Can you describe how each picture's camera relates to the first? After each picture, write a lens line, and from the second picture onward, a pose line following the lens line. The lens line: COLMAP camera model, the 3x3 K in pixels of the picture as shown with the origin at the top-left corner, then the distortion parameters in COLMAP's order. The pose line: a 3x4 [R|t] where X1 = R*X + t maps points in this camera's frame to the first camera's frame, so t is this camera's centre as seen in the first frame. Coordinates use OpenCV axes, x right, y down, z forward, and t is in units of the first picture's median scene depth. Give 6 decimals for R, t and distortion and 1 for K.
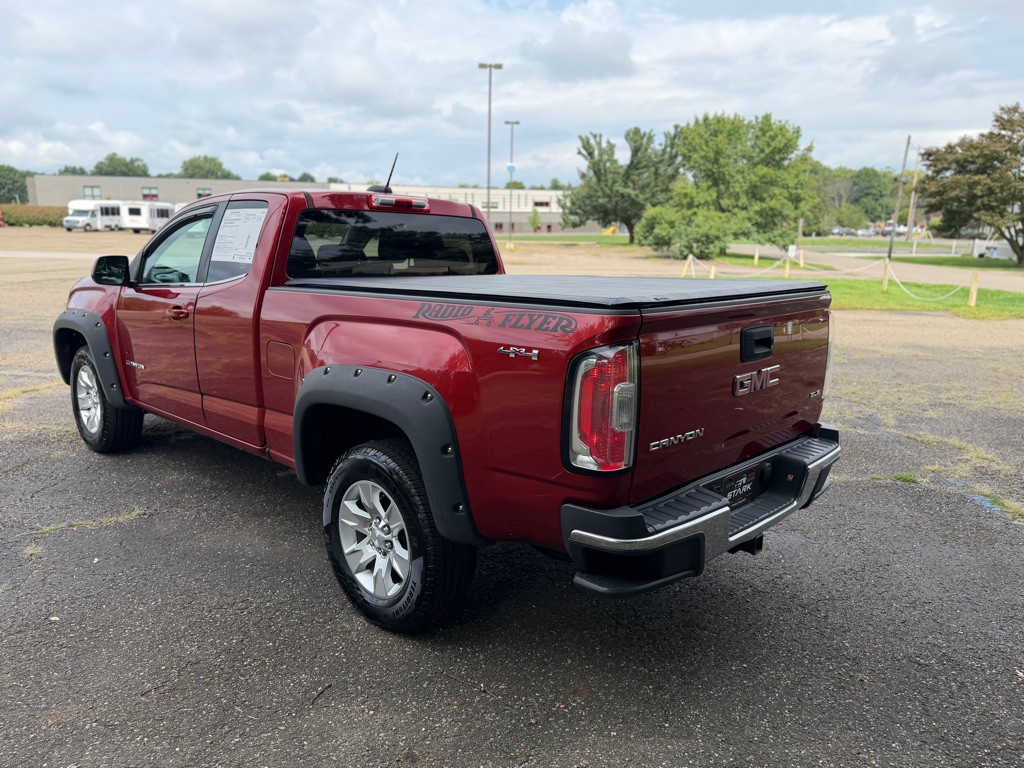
lens RADIAL K [[760.9, 0, 504.8], [0, 760.9, 365.7], [0, 0, 1]] dist [0.009517, -0.014256]
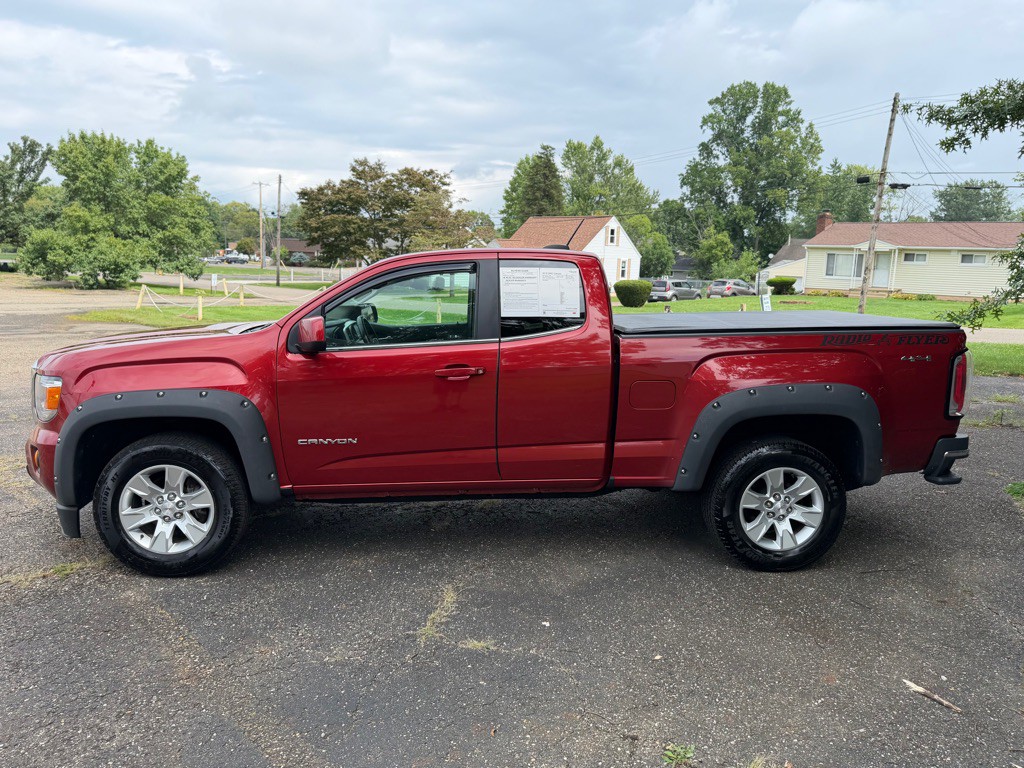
lens RADIAL K [[748.6, 0, 504.4], [0, 748.6, 378.4], [0, 0, 1]] dist [0.059559, -0.084189]
pose [[0.672480, -0.105130, 0.732610, -0.099820], [0.116383, 0.992566, 0.035604, -0.007896], [-0.730907, 0.061321, 0.679716, 0.028518]]
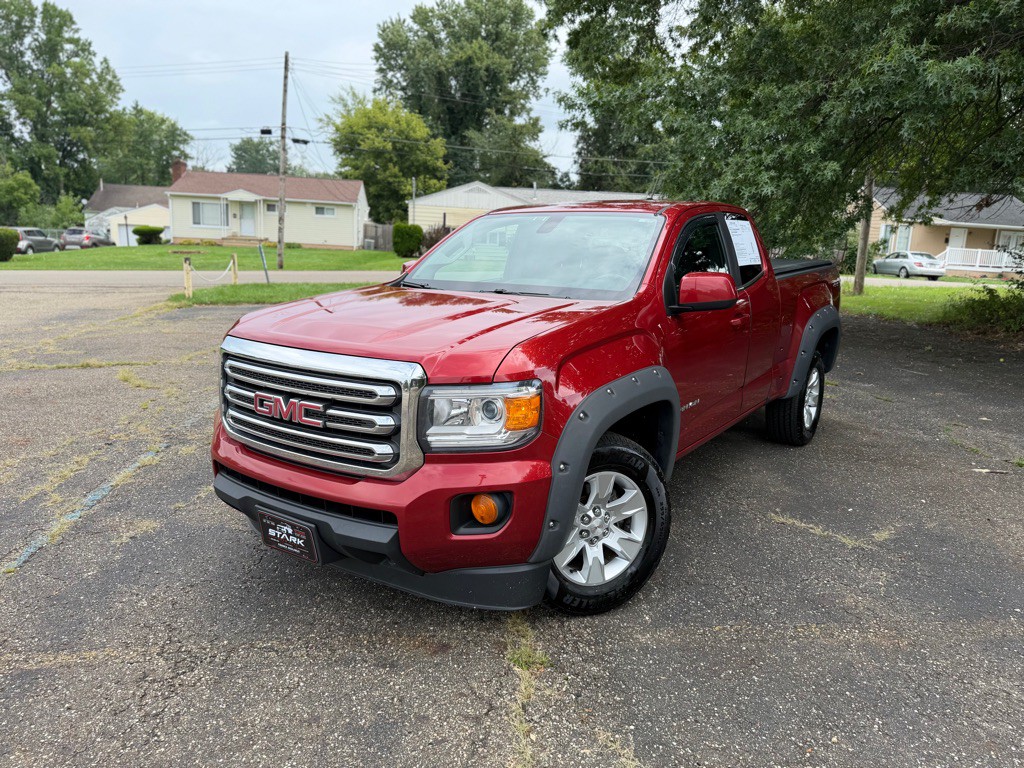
lens RADIAL K [[756.7, 0, 518.4], [0, 756.7, 379.4], [0, 0, 1]] dist [-0.008088, -0.002261]
pose [[-0.161841, -0.200587, 0.966216, -0.127879], [0.139252, 0.964684, 0.223593, -0.024574], [-0.976942, 0.170734, -0.128193, 0.137441]]
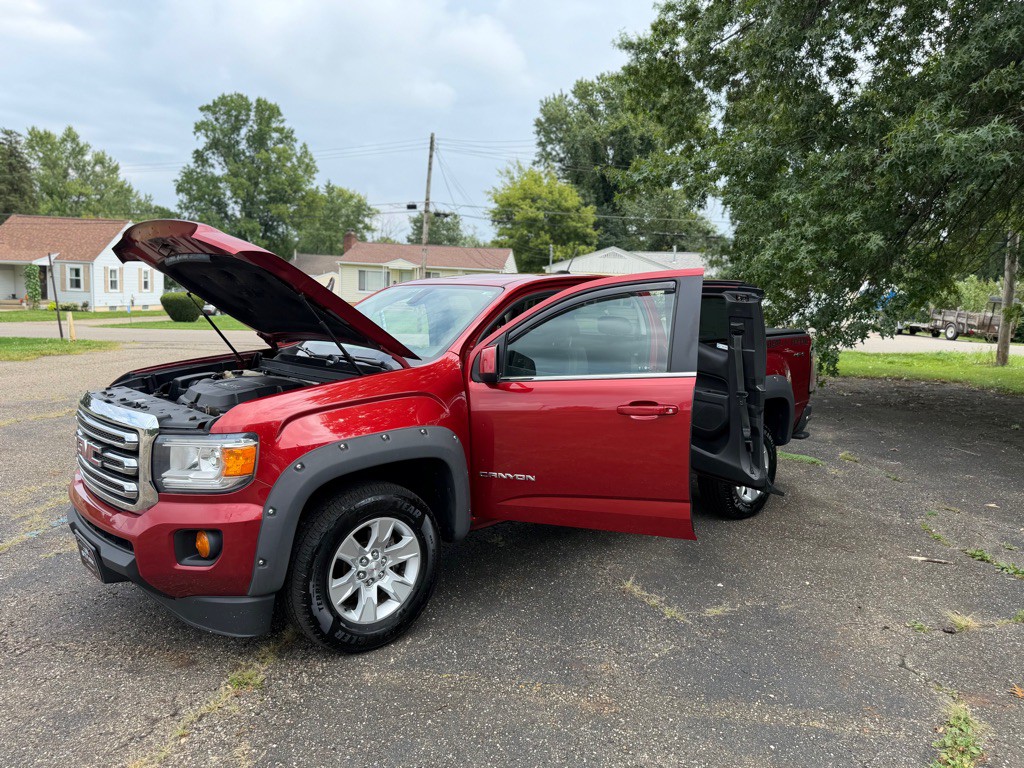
lens RADIAL K [[751.2, 0, 510.5], [0, 751.2, 386.4], [0, 0, 1]] dist [0.033841, -0.046507]
pose [[0.070737, -0.131602, 0.988776, -0.137250], [0.146106, 0.981935, 0.120239, -0.020098], [-0.986737, 0.135961, 0.088687, 0.097326]]
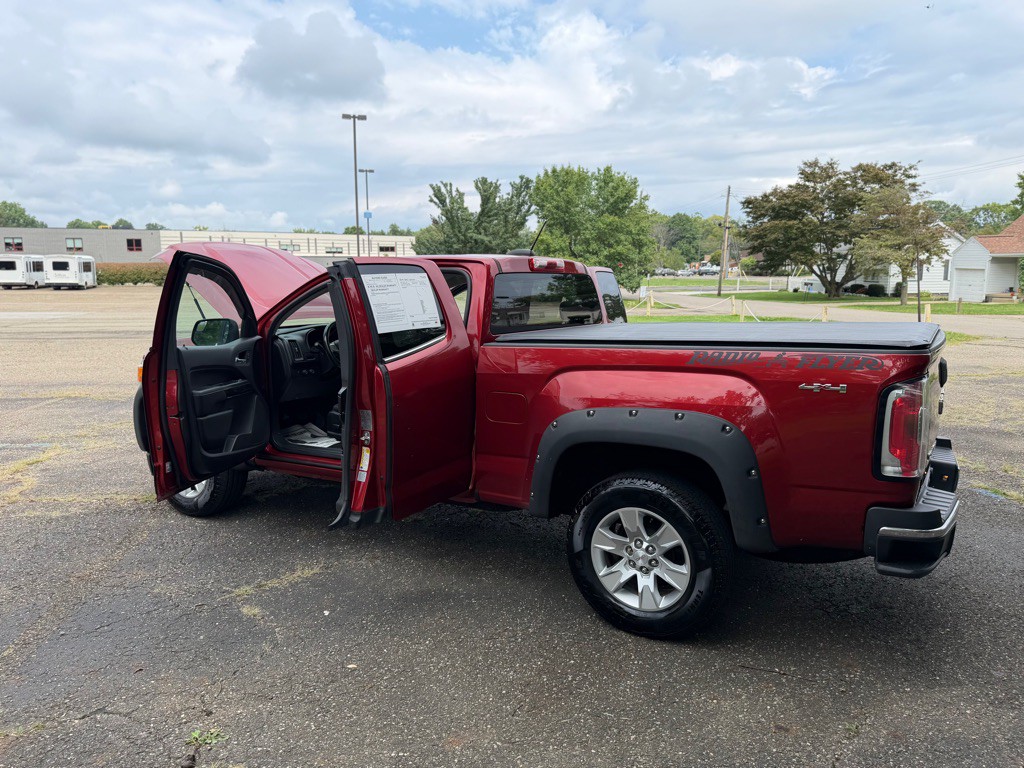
lens RADIAL K [[747.3, 0, 505.4], [0, 747.3, 373.2], [0, 0, 1]] dist [0.072167, -0.105444]
pose [[0.977090, -0.046740, 0.207630, -0.038571], [0.056196, 0.997623, -0.039880, -0.001087], [-0.205273, 0.050634, 0.977394, -0.004868]]
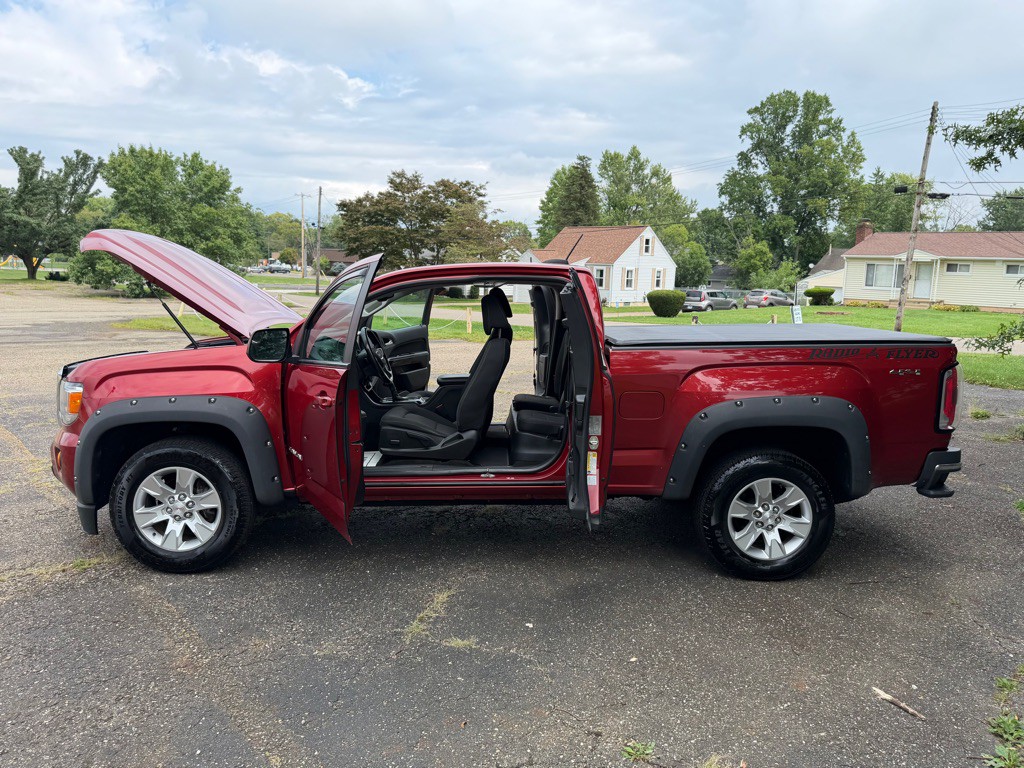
lens RADIAL K [[747.3, 0, 505.4], [0, 747.3, 373.2], [0, 0, 1]] dist [0.072167, -0.105444]
pose [[0.707858, -0.085876, 0.701115, -0.098705], [0.109325, 0.993941, 0.011366, -0.007505], [-0.697843, 0.068603, 0.712958, 0.022171]]
